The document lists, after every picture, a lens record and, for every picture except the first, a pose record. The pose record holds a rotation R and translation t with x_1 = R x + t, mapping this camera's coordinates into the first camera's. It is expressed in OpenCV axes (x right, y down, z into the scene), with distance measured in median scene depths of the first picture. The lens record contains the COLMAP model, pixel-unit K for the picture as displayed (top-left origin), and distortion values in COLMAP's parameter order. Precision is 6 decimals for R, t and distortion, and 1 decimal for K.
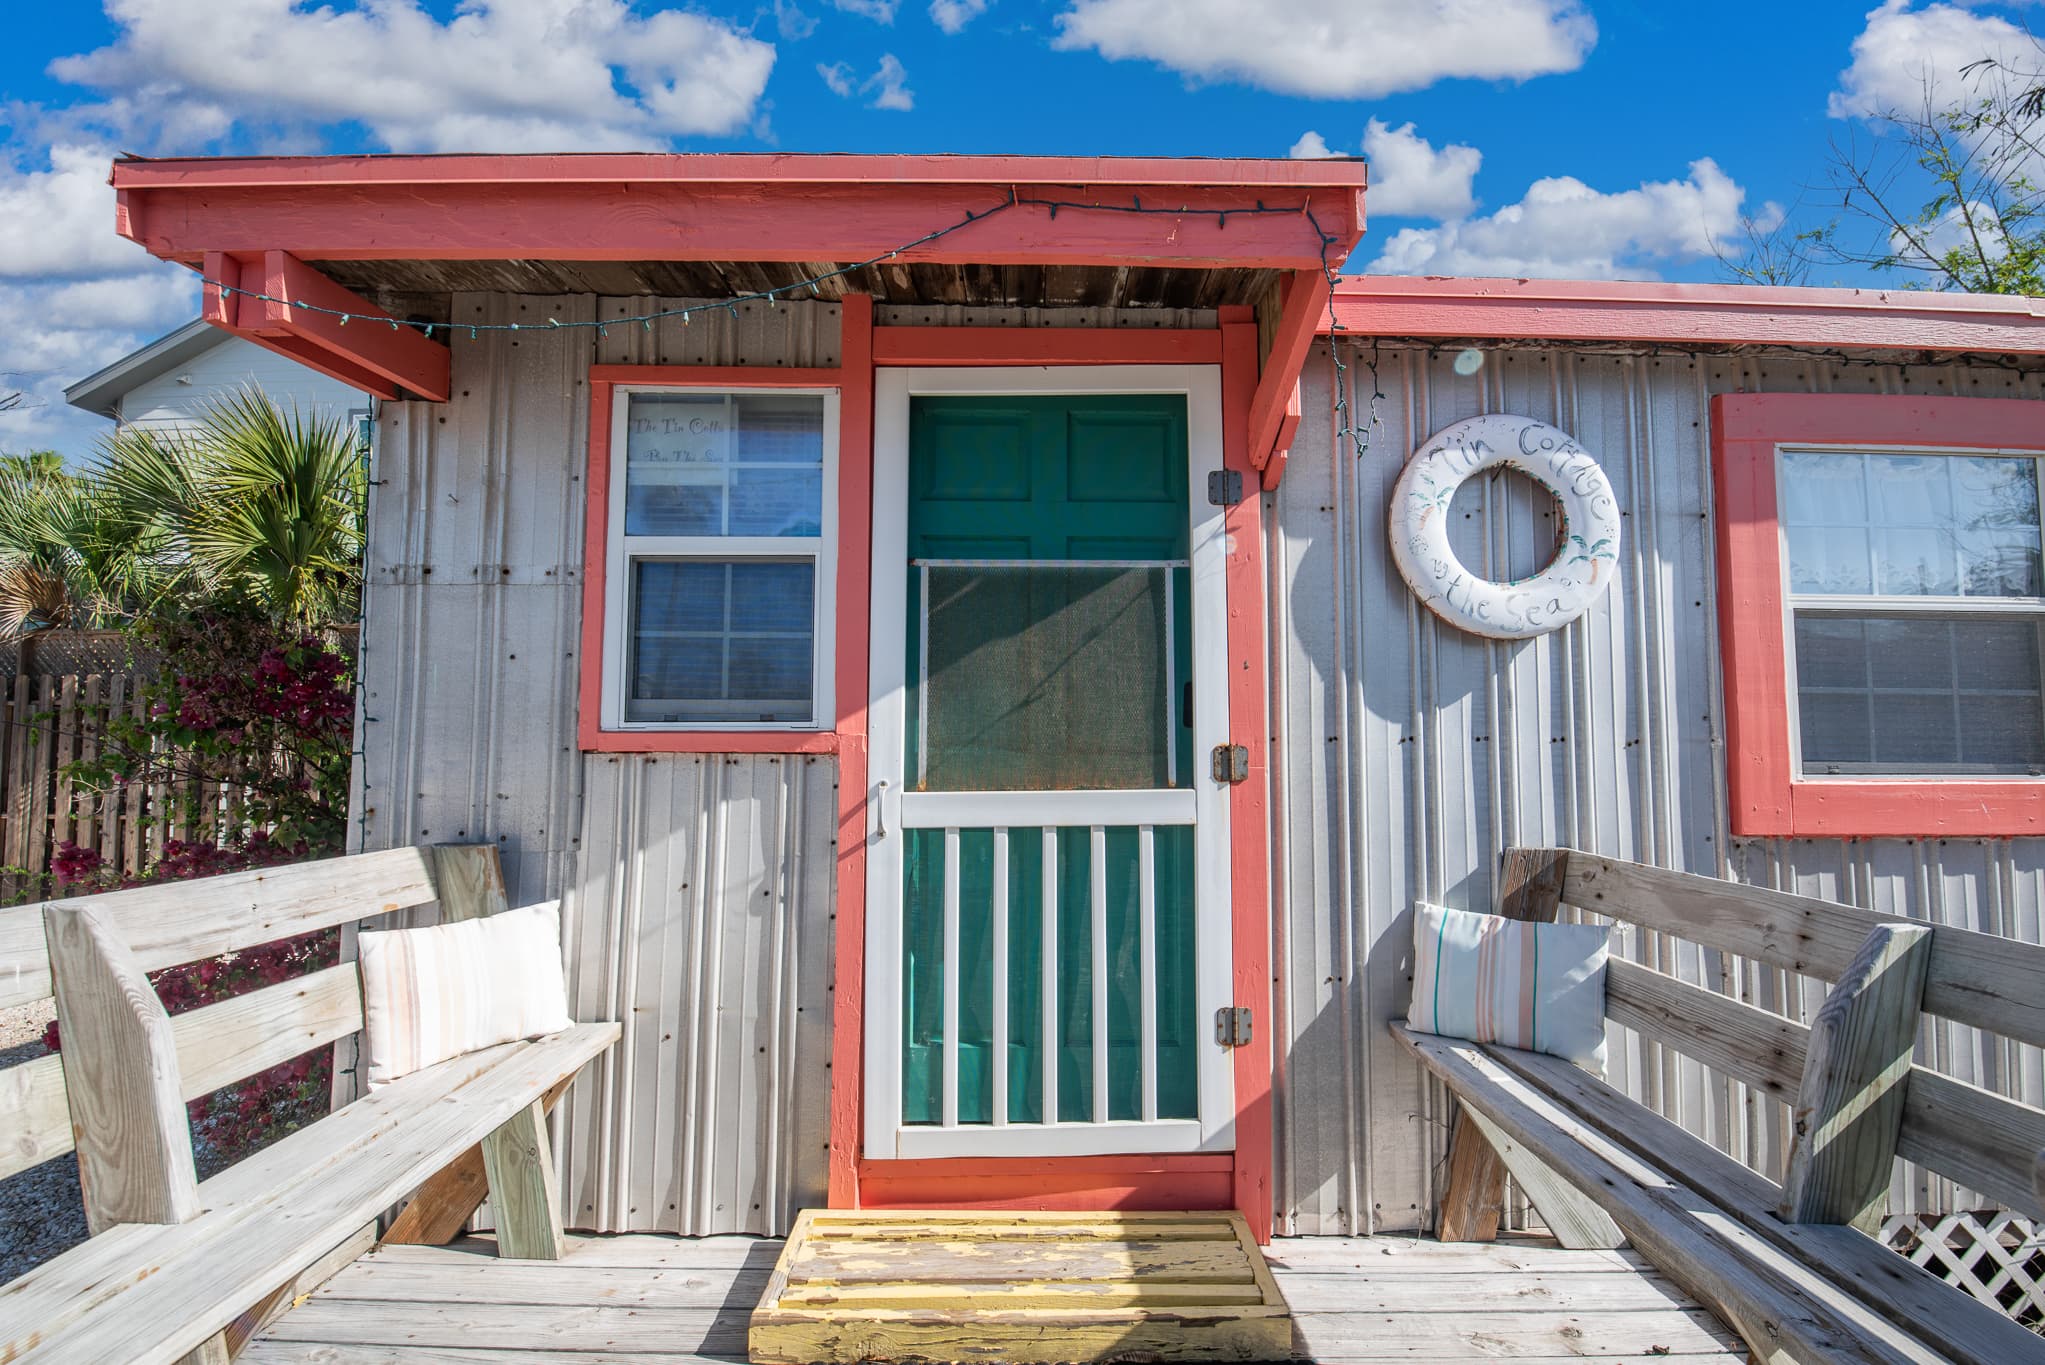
lens RADIAL K [[935.0, 0, 1022.5], [0, 935.0, 682.5], [0, 0, 1]] dist [-0.000594, -0.013467]
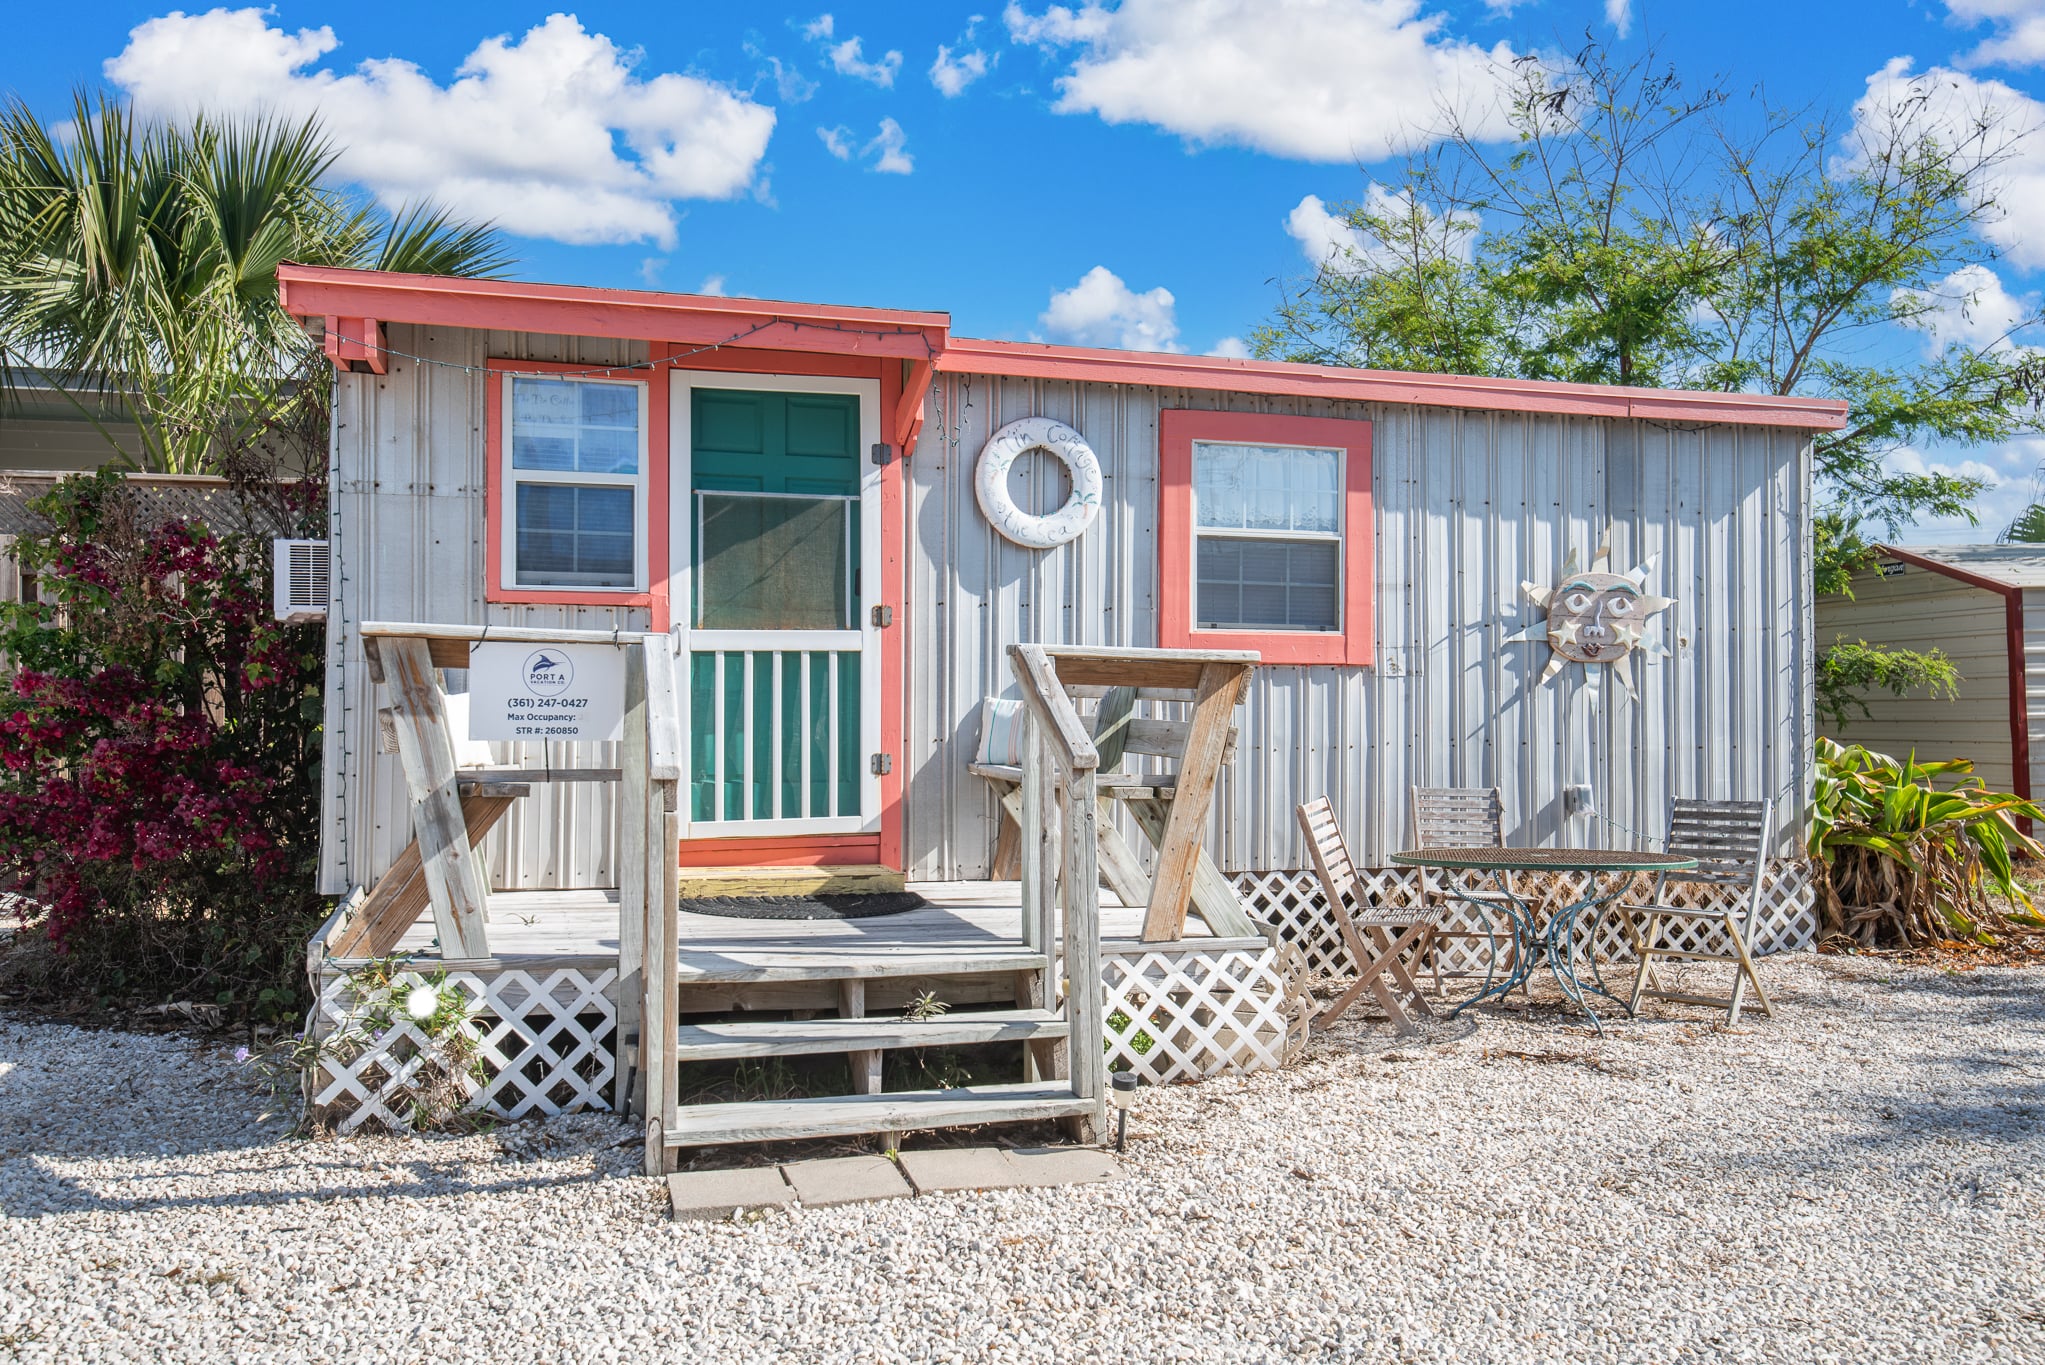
lens RADIAL K [[1449.7, 0, 1022.5], [0, 1449.7, 682.5], [0, 0, 1]] dist [-0.000948, 0.009618]
pose [[0.955516, 0.001129, 0.294938, -0.318643], [-0.021520, 0.997594, 0.065898, 0.026600], [-0.294154, -0.069314, 0.953241, -1.636119]]
